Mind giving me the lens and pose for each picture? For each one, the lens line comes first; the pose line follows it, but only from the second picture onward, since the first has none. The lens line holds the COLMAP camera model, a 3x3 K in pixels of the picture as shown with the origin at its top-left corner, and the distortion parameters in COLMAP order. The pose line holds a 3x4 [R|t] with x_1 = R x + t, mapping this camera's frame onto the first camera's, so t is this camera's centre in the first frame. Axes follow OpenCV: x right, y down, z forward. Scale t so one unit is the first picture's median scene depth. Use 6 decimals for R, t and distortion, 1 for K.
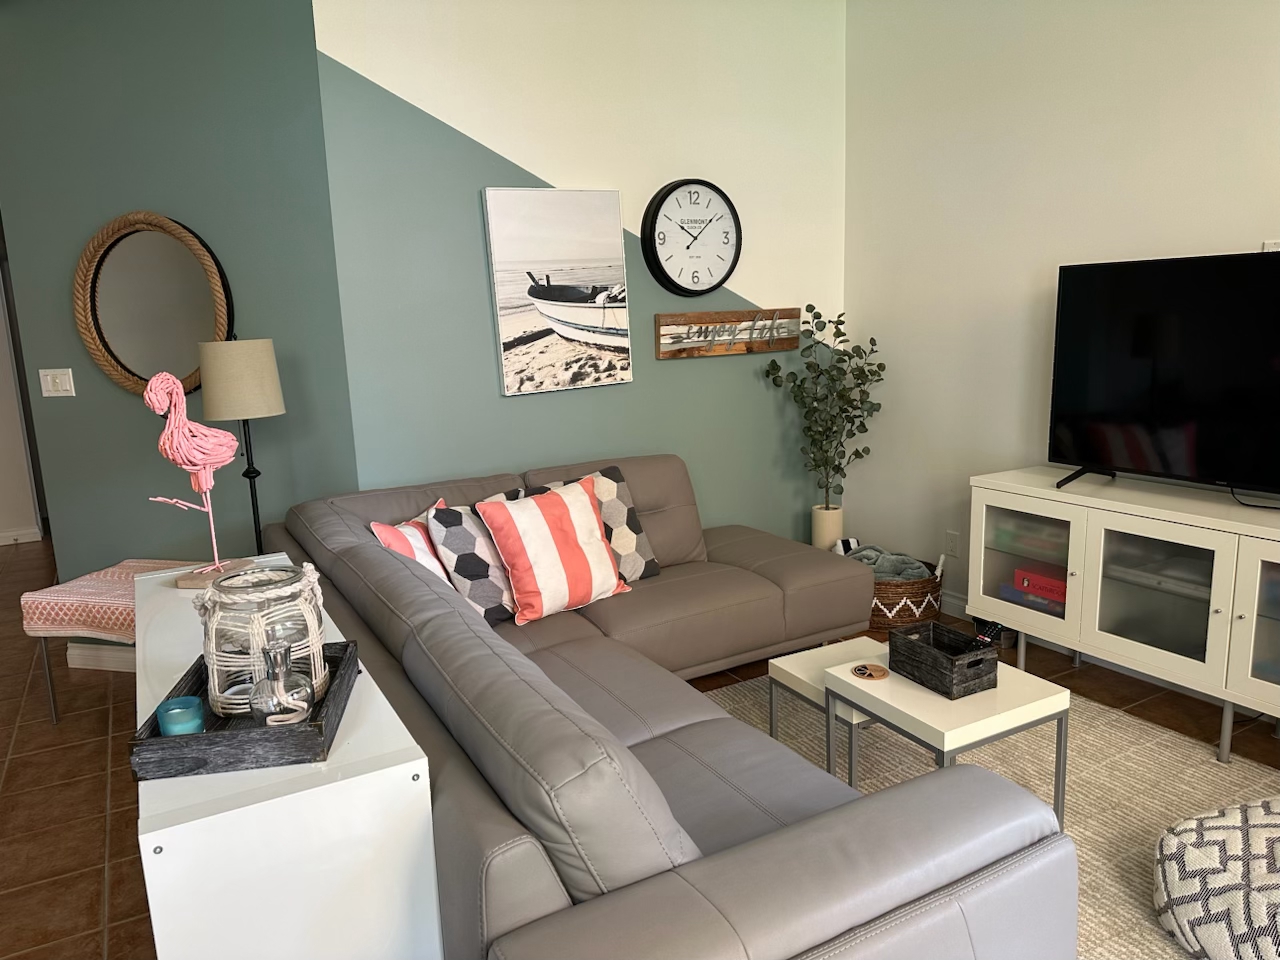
lens RADIAL K [[889.2, 0, 640.0], [0, 889.2, 480.0], [0, 0, 1]] dist [0.180496, -0.320057]
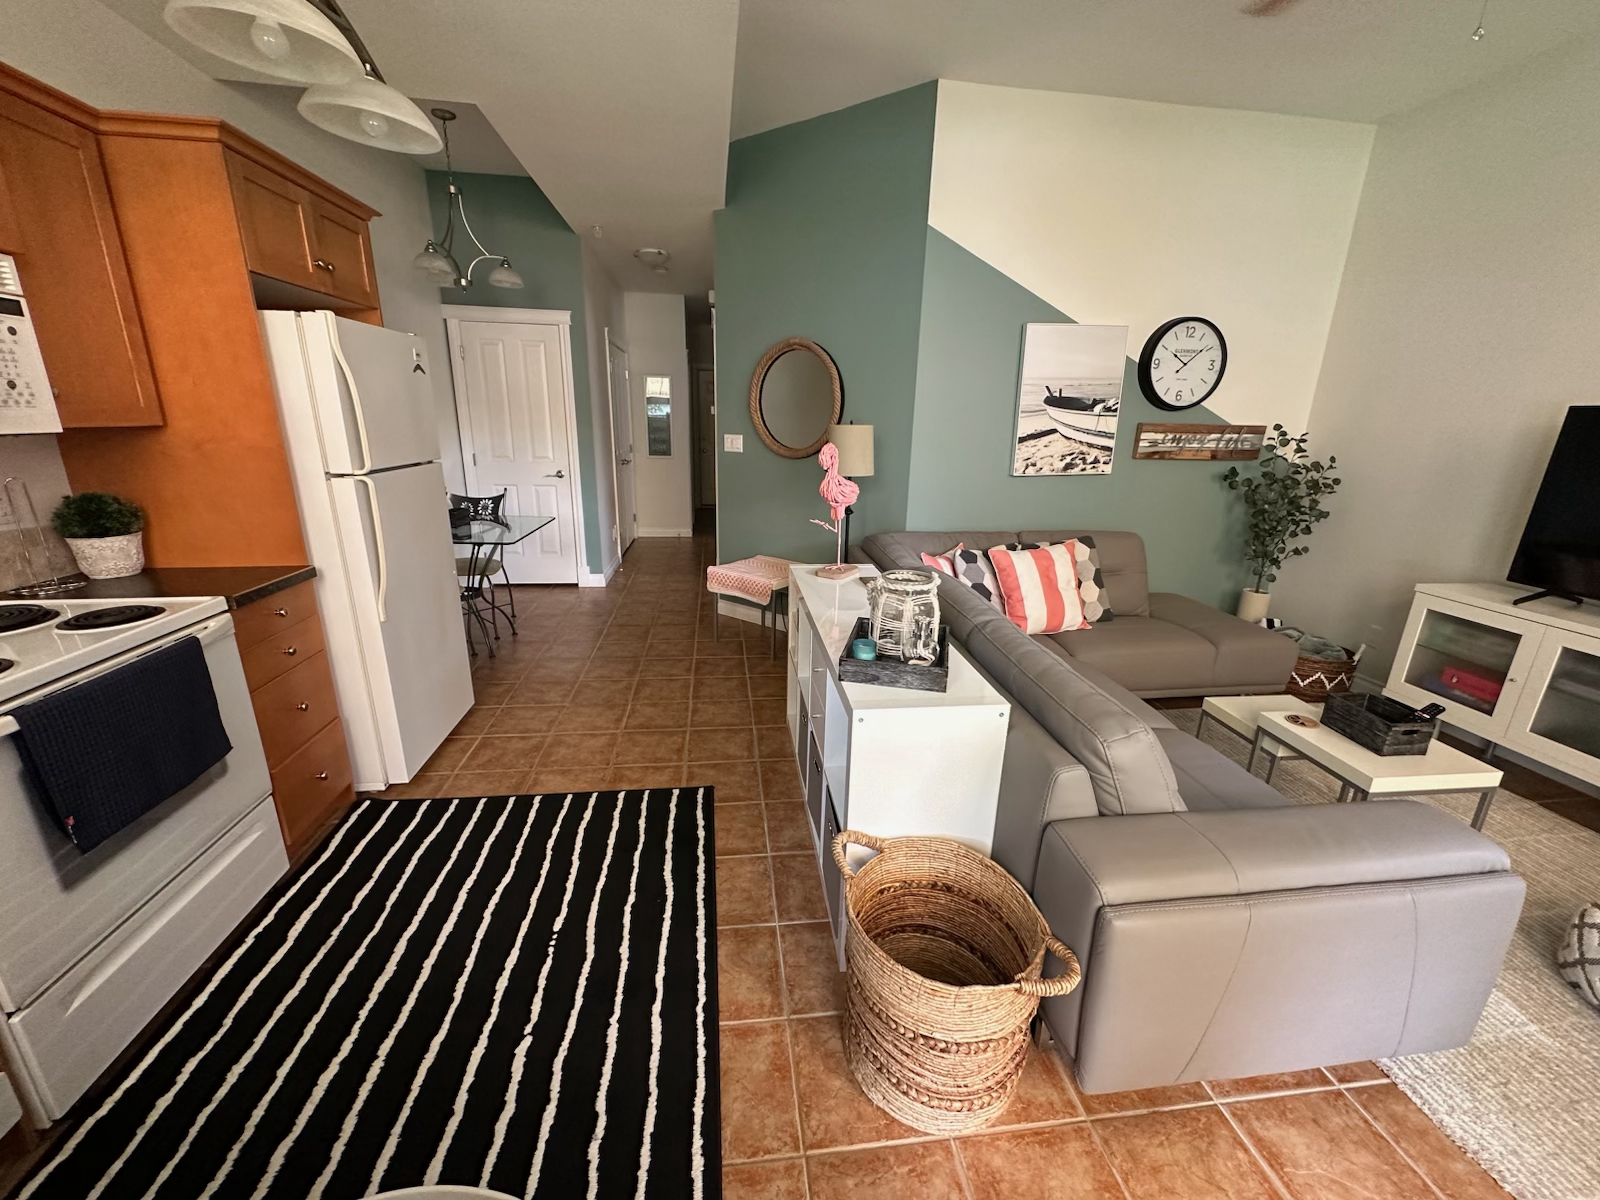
lens RADIAL K [[639.4, 0, 800.0], [0, 639.4, 600.0], [0, 0, 1]] dist [0.000917, 0.000244]
pose [[0.925559, 0.161414, -0.342471, -0.088865], [-0.124781, 0.984076, 0.126587, 0.012267], [0.357450, -0.074430, 0.930962, -0.063512]]
